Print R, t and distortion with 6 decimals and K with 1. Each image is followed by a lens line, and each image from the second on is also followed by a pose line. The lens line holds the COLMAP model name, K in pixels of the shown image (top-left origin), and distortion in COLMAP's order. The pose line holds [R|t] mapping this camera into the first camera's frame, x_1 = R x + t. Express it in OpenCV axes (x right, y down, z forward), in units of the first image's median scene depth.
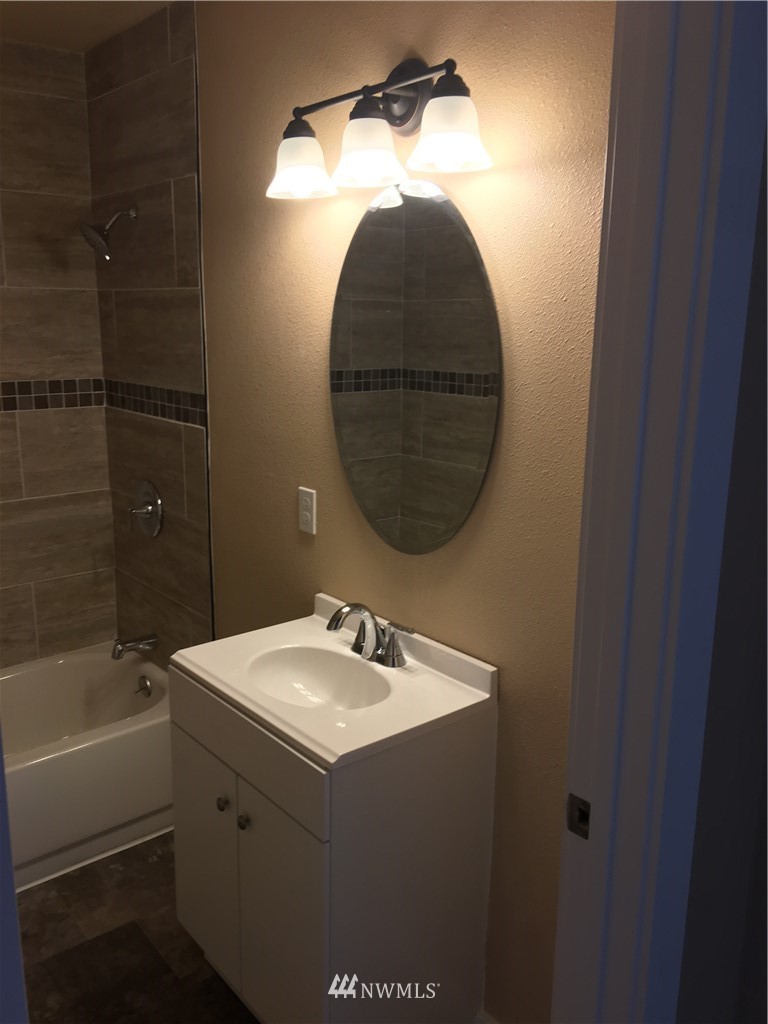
lens RADIAL K [[855.3, 0, 385.6], [0, 855.3, 510.1], [0, 0, 1]] dist [0.080440, -0.131594]
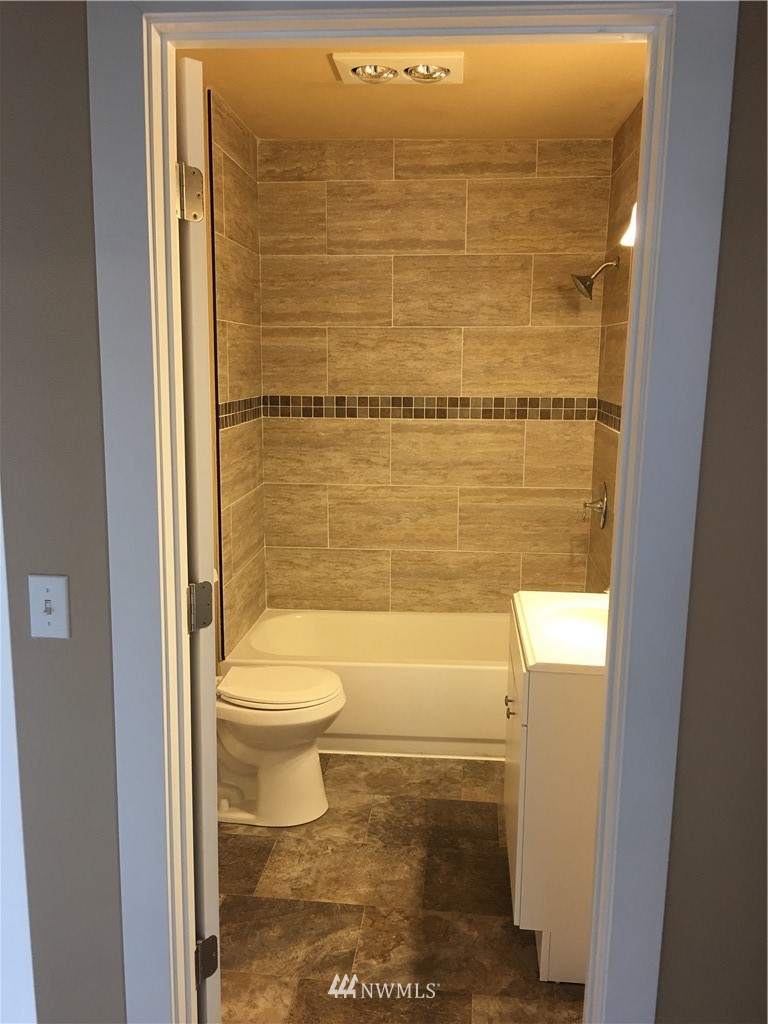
lens RADIAL K [[855.3, 0, 382.0], [0, 855.3, 512.9], [0, 0, 1]] dist [0.080440, -0.131594]
pose [[0.706881, 0.125807, -0.696054, 0.337322], [-0.156761, 0.987449, 0.019276, 0.033516], [0.689743, 0.095488, 0.717731, -0.073749]]
